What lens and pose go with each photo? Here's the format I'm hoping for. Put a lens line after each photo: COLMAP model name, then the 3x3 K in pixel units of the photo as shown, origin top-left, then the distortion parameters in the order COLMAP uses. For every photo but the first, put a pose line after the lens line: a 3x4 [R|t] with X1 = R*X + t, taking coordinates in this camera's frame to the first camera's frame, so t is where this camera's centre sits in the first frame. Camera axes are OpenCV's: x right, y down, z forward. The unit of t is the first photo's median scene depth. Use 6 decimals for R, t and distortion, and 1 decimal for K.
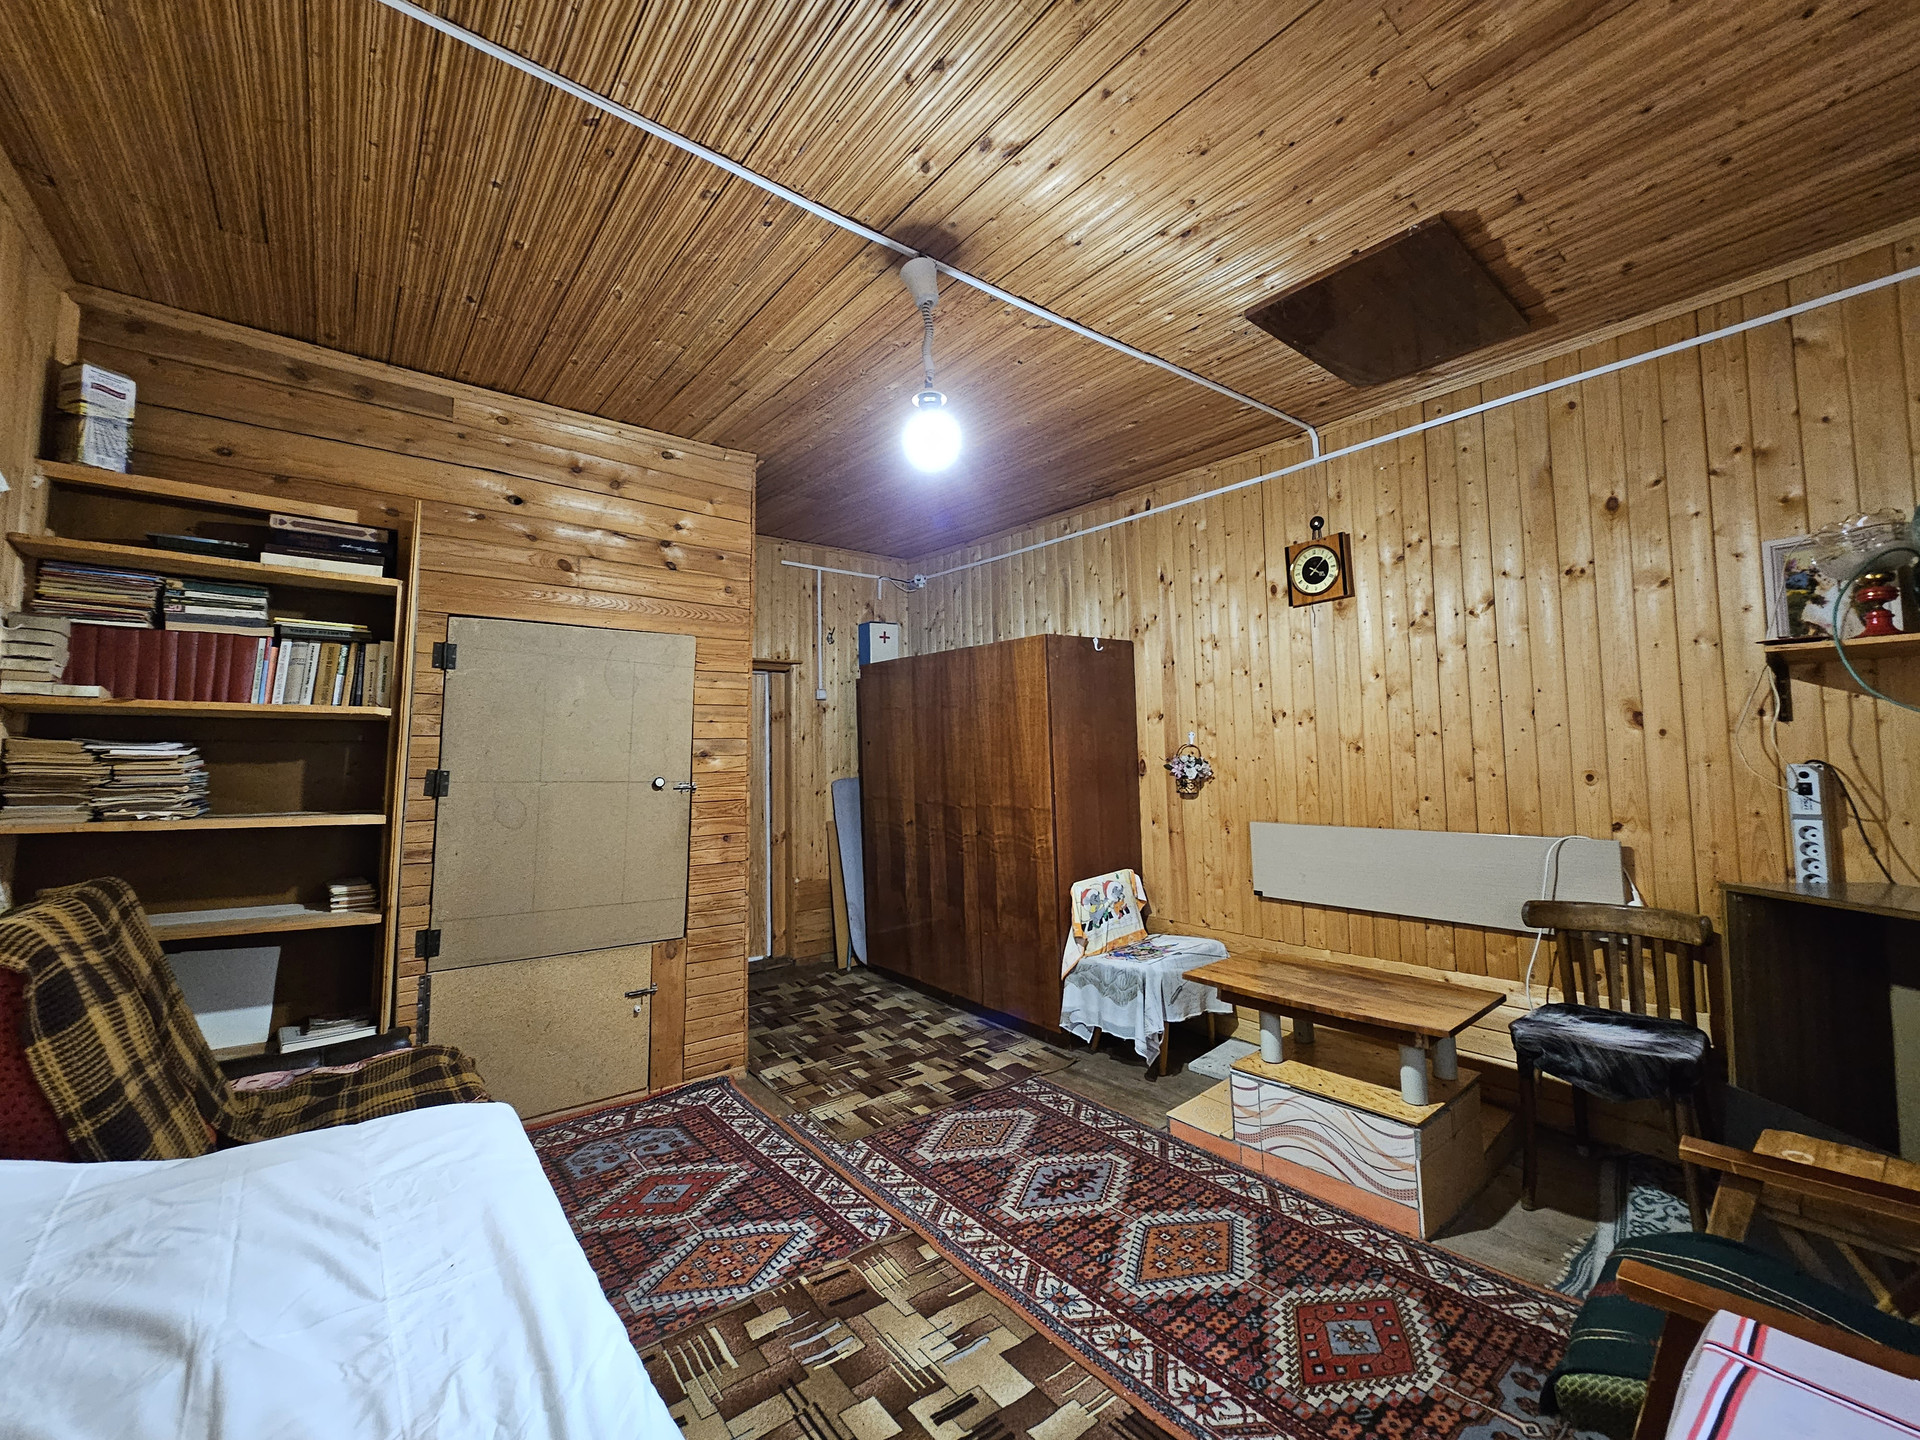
lens RADIAL K [[787.2, 0, 959.8], [0, 787.2, 711.1], [0, 0, 1]] dist [-0.001538, 0.000618]
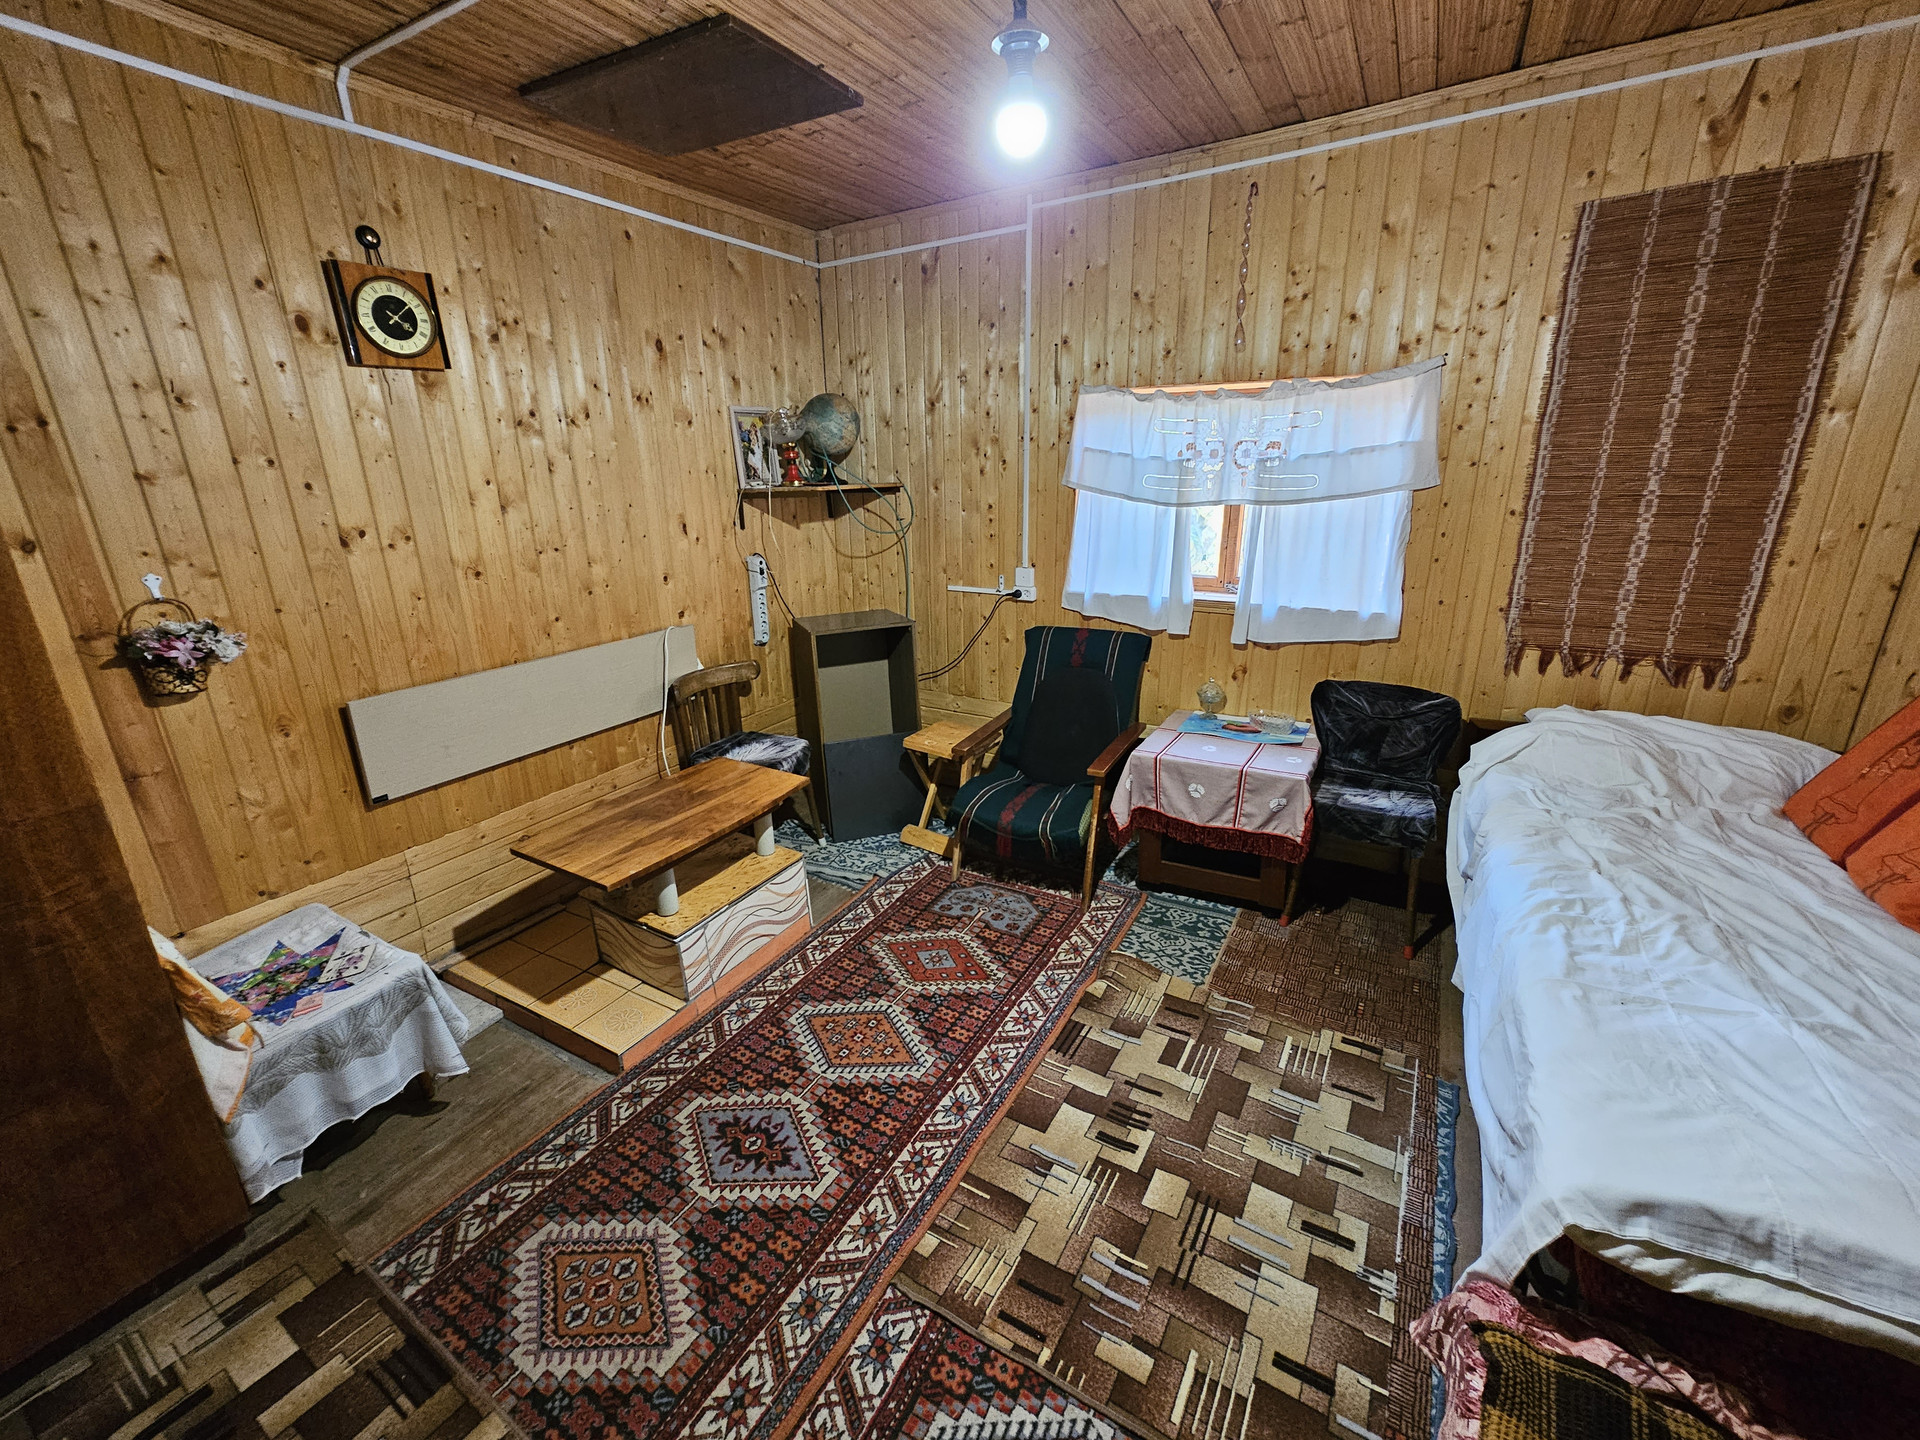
lens RADIAL K [[787.2, 0, 959.8], [0, 787.2, 711.1], [0, 0, 1]] dist [-0.001538, 0.000618]
pose [[-0.351934, -0.253412, 0.901069, -0.529221], [-0.027548, 0.965042, 0.260644, -0.049825], [-0.935619, 0.066907, -0.346613, 0.991301]]
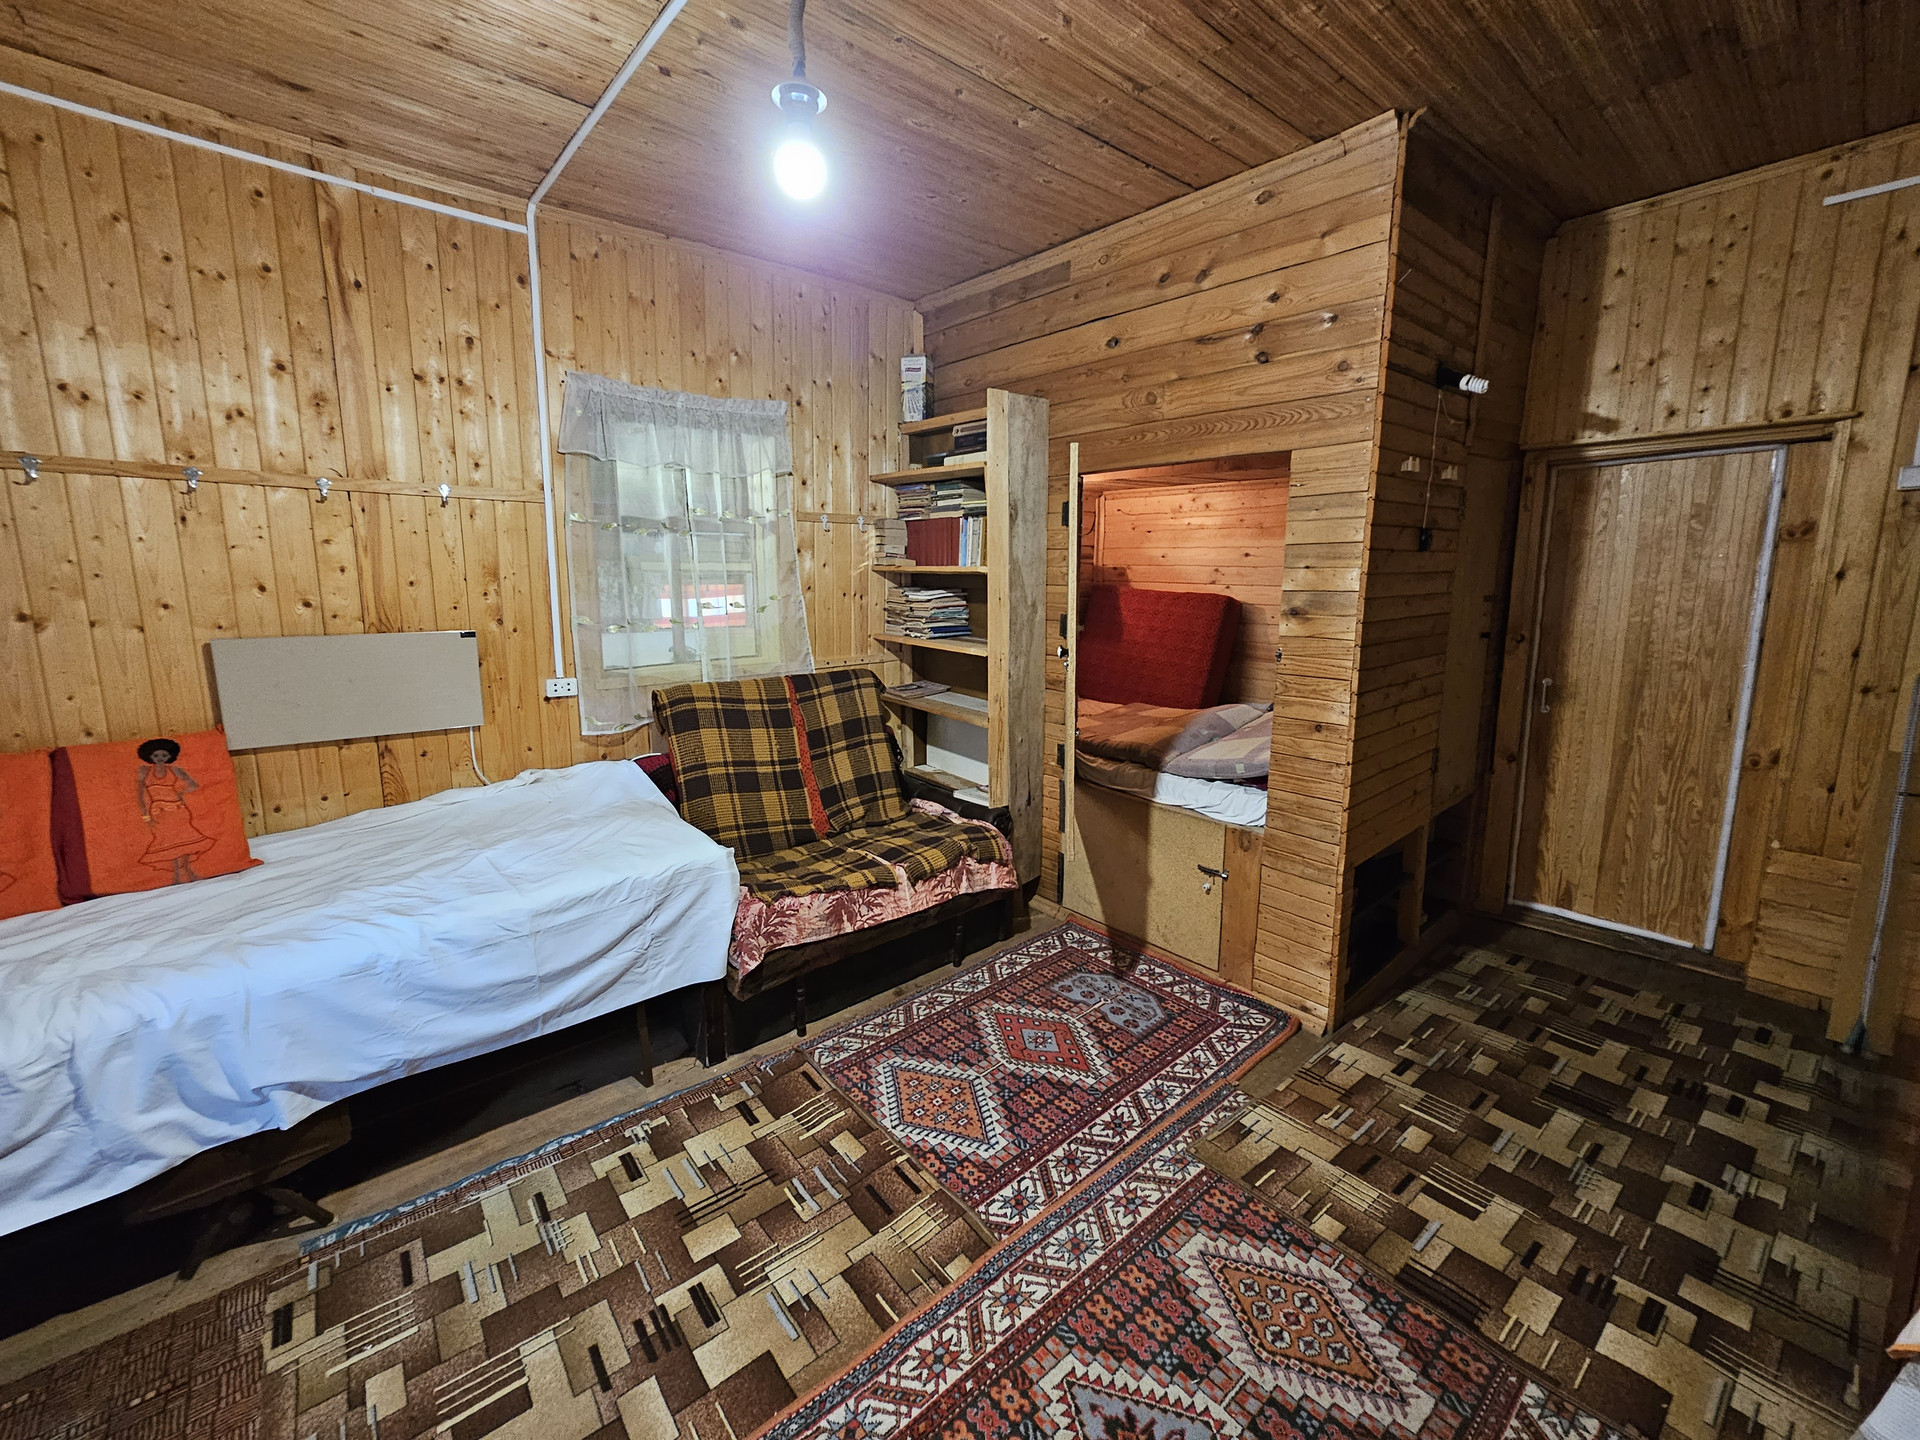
lens RADIAL K [[787.2, 0, 959.8], [0, 787.2, 711.1], [0, 0, 1]] dist [-0.001538, 0.000618]
pose [[0.039576, 0.189589, -0.981066, 0.525385], [0.063904, 0.979345, 0.191834, -0.021001], [0.997171, -0.070286, 0.026643, 0.832543]]
